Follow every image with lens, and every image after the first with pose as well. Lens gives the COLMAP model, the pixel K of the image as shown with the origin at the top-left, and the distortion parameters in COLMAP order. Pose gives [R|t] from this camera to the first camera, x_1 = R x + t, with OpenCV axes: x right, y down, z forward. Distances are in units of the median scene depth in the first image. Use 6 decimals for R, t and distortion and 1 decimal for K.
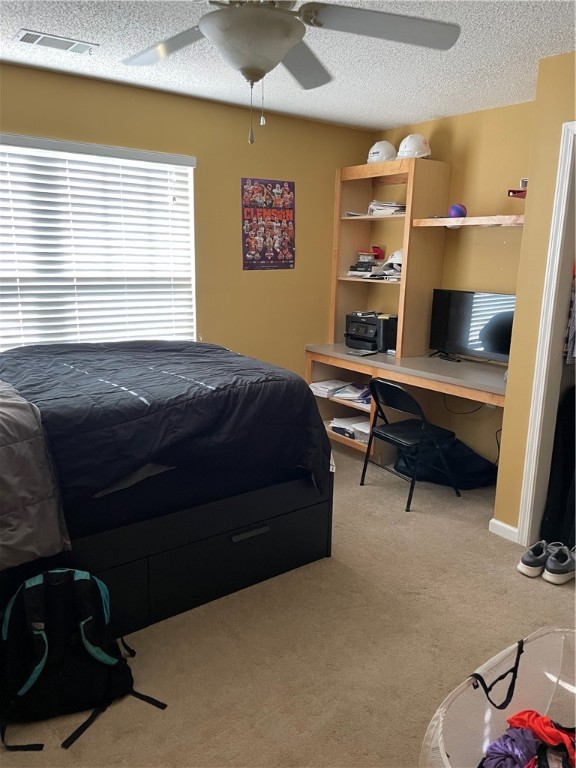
lens RADIAL K [[582.6, 0, 287.7], [0, 582.6, 385.8], [0, 0, 1]] dist [0.002805, -0.016565]
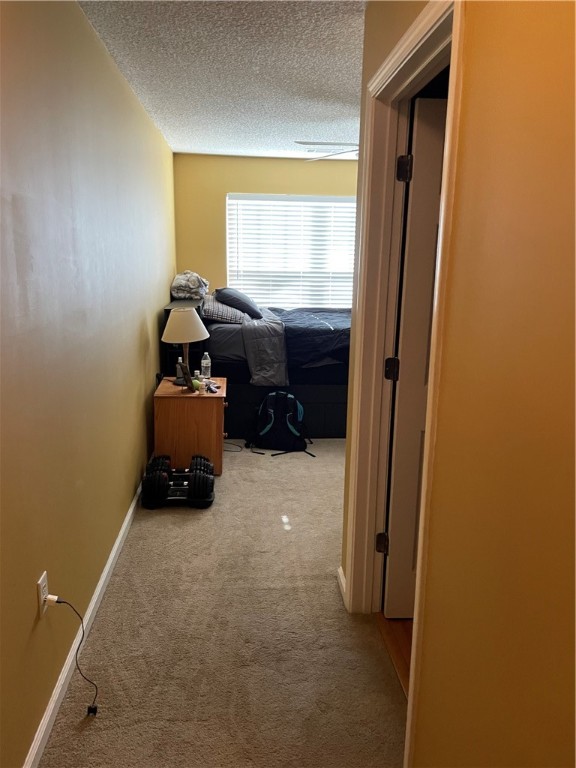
lens RADIAL K [[582.6, 0, 288.4], [0, 582.6, 384.5], [0, 0, 1]] dist [0.002805, -0.016565]
pose [[0.851084, 0.110844, -0.513196, 0.816007], [-0.115723, 0.993025, 0.022566, 0.222548], [0.512117, 0.040183, 0.857975, -0.991834]]
